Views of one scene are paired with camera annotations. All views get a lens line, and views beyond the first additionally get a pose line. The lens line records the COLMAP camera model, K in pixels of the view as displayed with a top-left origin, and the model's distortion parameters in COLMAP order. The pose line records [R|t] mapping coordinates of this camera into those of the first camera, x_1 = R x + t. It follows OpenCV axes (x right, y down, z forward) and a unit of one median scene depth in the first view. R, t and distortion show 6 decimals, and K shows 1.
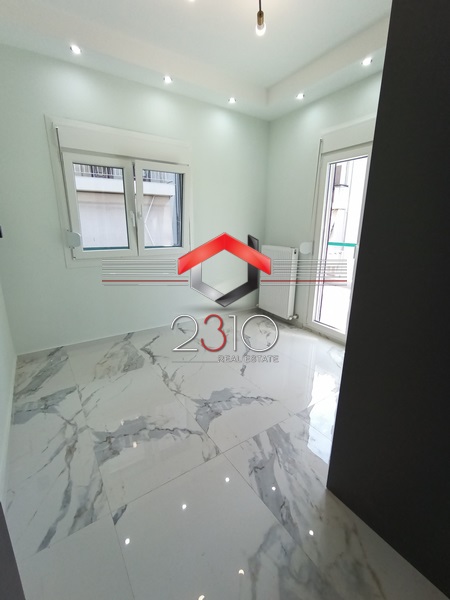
lens RADIAL K [[276.1, 0, 225.0], [0, 276.1, 300.0], [0, 0, 1]] dist [0.003296, 0.000669]
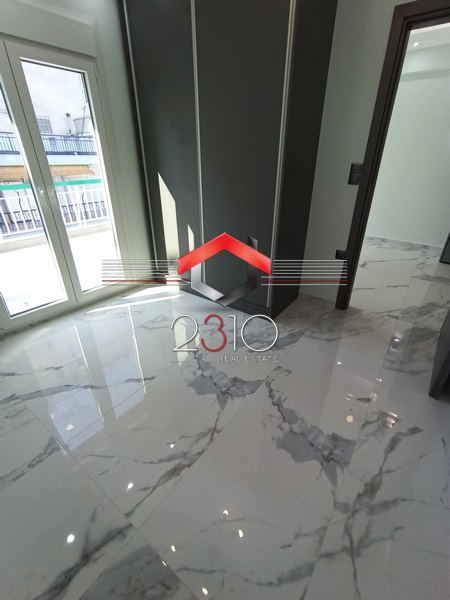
lens RADIAL K [[276.1, 0, 225.0], [0, 276.1, 300.0], [0, 0, 1]] dist [0.003296, 0.000669]
pose [[-0.338420, -0.441924, 0.830768, -0.739225], [0.241038, 0.812694, 0.530499, -0.358891], [-0.909600, 0.379779, -0.168511, 1.159823]]
